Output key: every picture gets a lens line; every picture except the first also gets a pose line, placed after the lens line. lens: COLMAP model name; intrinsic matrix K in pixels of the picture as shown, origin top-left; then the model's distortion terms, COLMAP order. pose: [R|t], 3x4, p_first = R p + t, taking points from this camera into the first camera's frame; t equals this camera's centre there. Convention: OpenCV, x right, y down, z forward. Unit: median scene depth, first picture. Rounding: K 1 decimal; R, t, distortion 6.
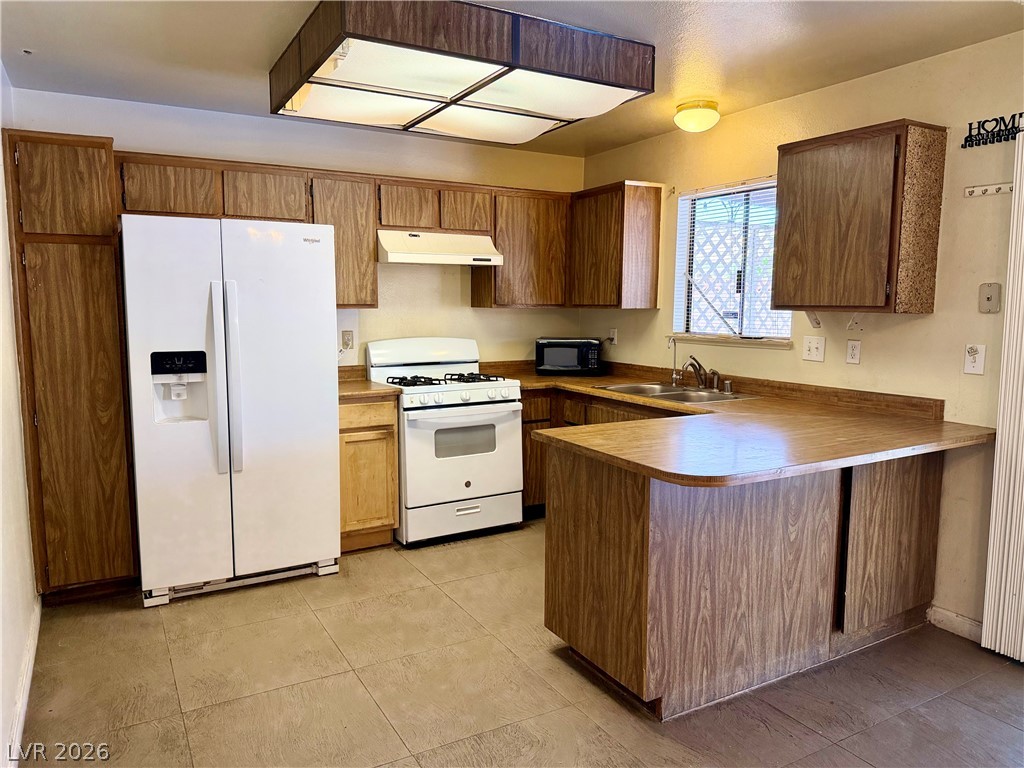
lens RADIAL K [[743.3, 0, 511.7], [0, 743.3, 397.0], [0, 0, 1]] dist [-0.000802, -0.027211]
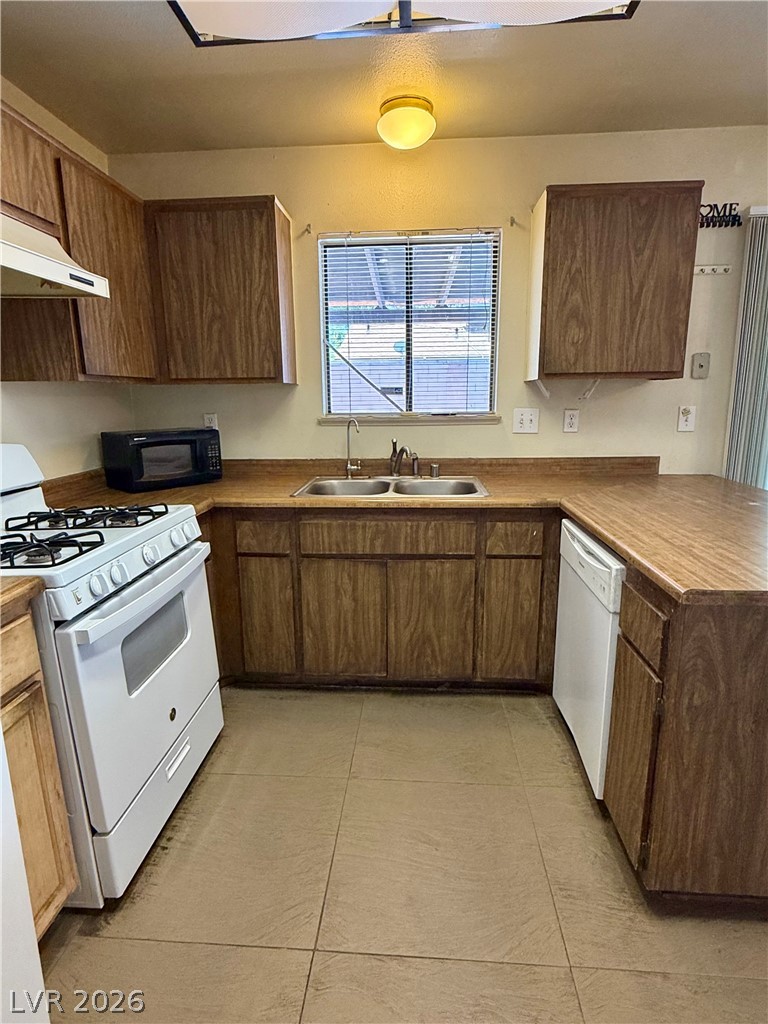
lens RADIAL K [[547.5, 0, 384.0], [0, 547.5, 512.0], [0, 0, 1]] dist [-0.000207, 0.000693]
pose [[0.537243, -0.184654, 0.822966, -0.285131], [0.120700, 0.982529, 0.141662, -0.064722], [-0.834747, 0.023226, 0.550144, 0.685620]]
